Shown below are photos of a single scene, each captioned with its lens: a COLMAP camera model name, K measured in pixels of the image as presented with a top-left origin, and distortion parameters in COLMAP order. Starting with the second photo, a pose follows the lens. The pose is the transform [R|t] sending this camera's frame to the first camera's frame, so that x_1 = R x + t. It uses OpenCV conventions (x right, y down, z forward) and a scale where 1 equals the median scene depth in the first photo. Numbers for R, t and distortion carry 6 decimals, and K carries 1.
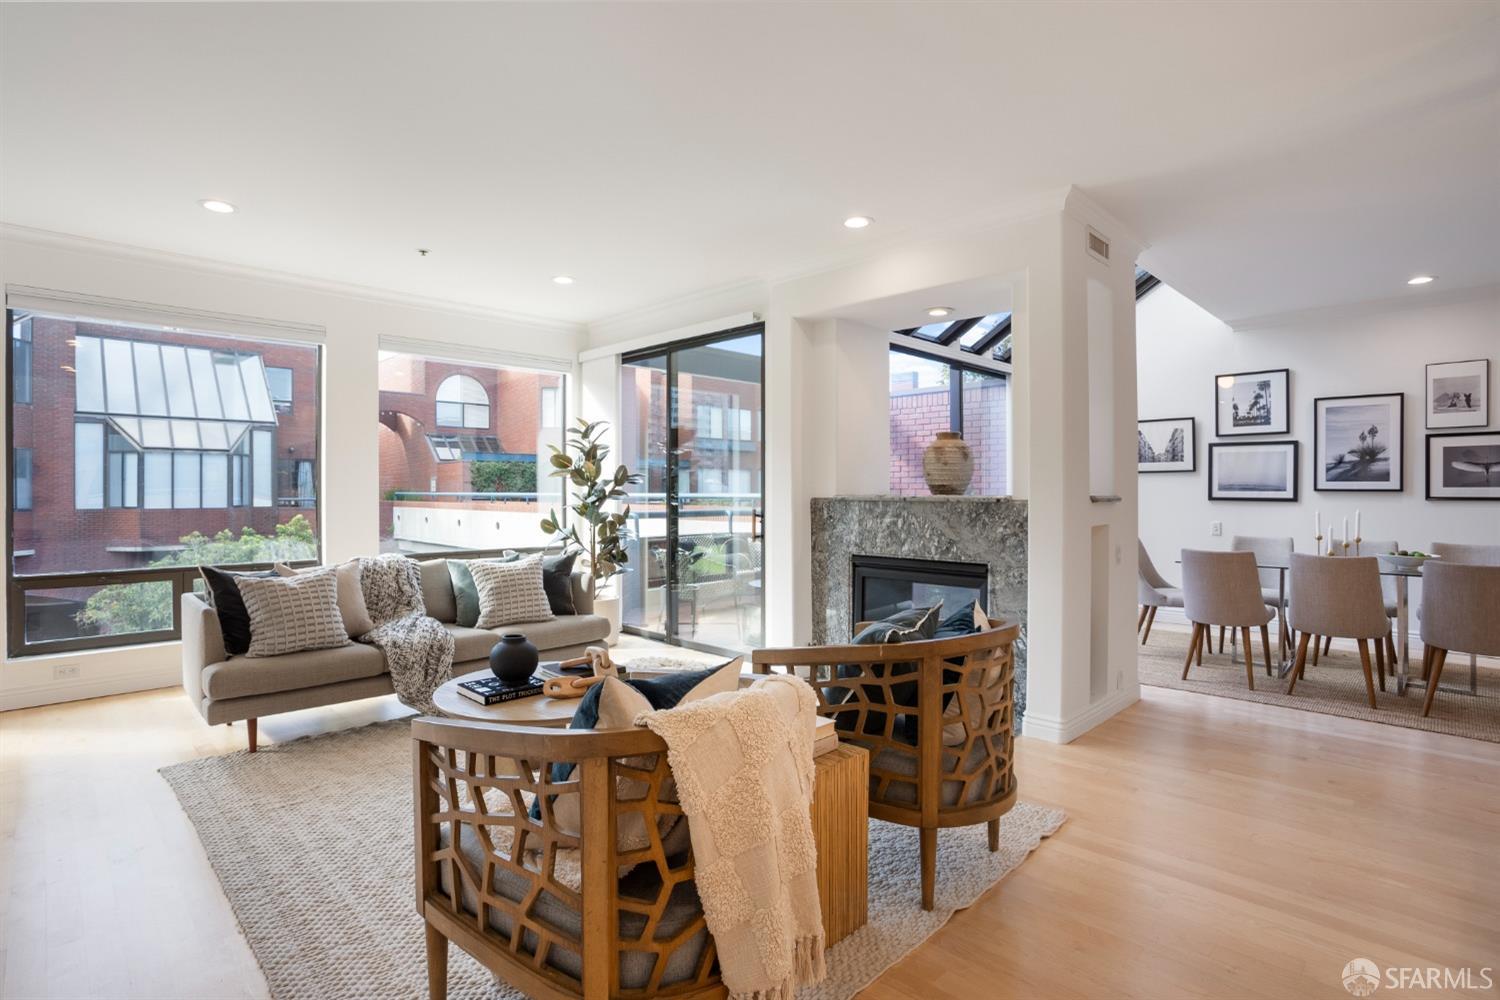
lens RADIAL K [[745.8, 0, 740.3], [0, 745.8, 491.4], [0, 0, 1]] dist [-0.071201, 0.035391]
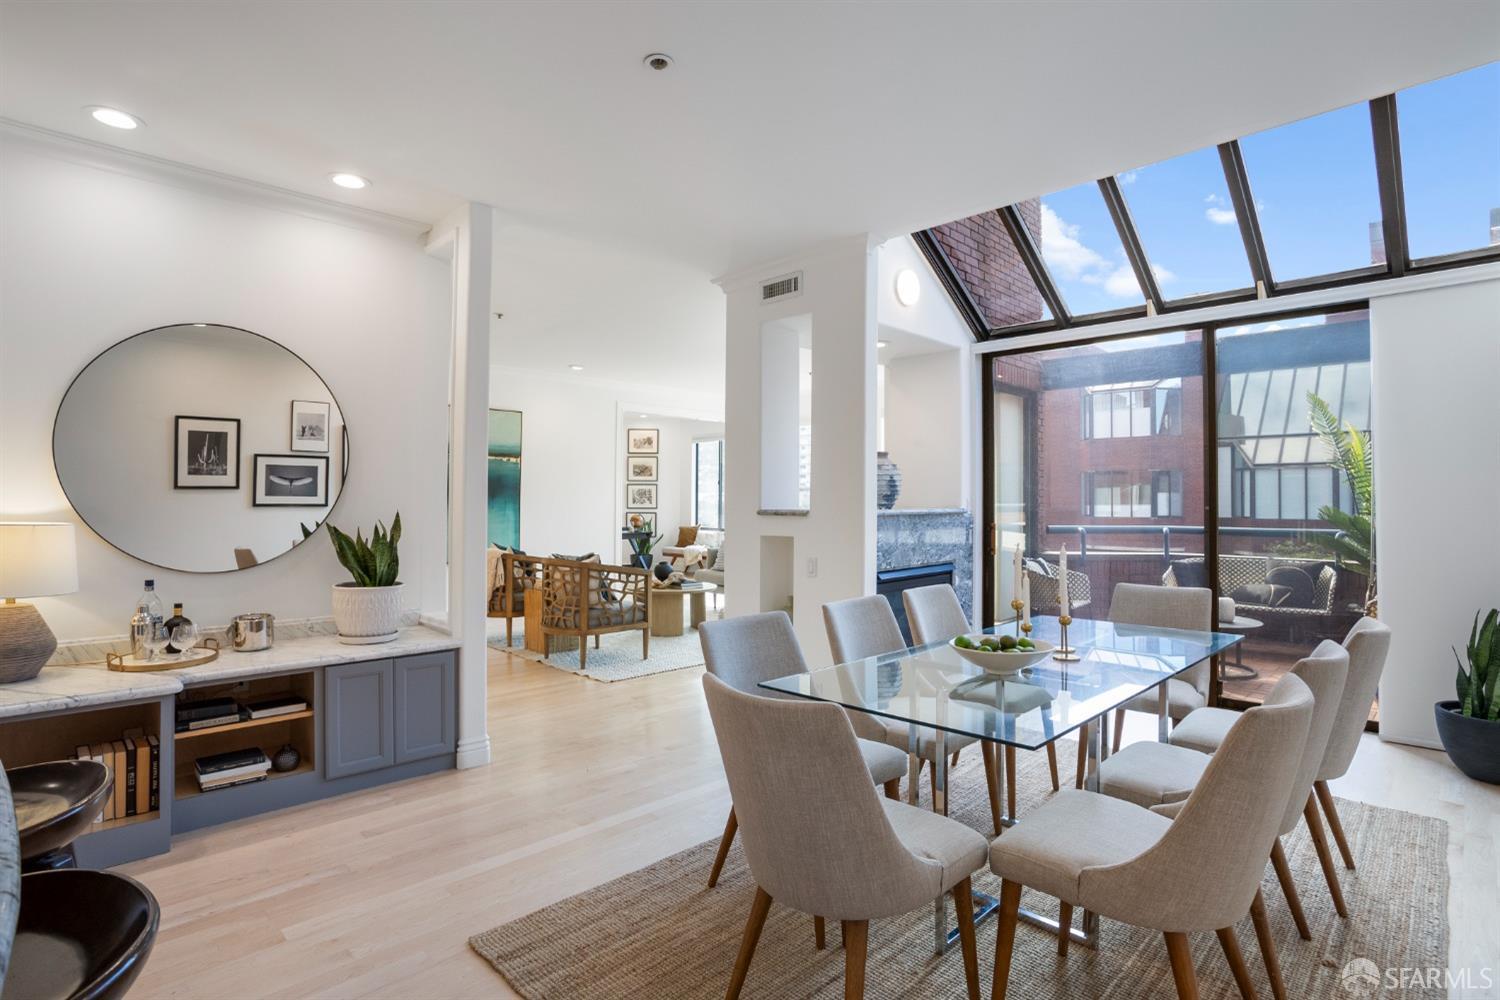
lens RADIAL K [[745.8, 0, 740.3], [0, 745.8, 491.4], [0, 0, 1]] dist [-0.071201, 0.035391]
pose [[0.014694, -0.010956, -0.999832, 0.307850], [-0.004597, 0.999929, -0.011025, -0.002207], [0.999881, 0.004758, 0.014643, 0.168659]]
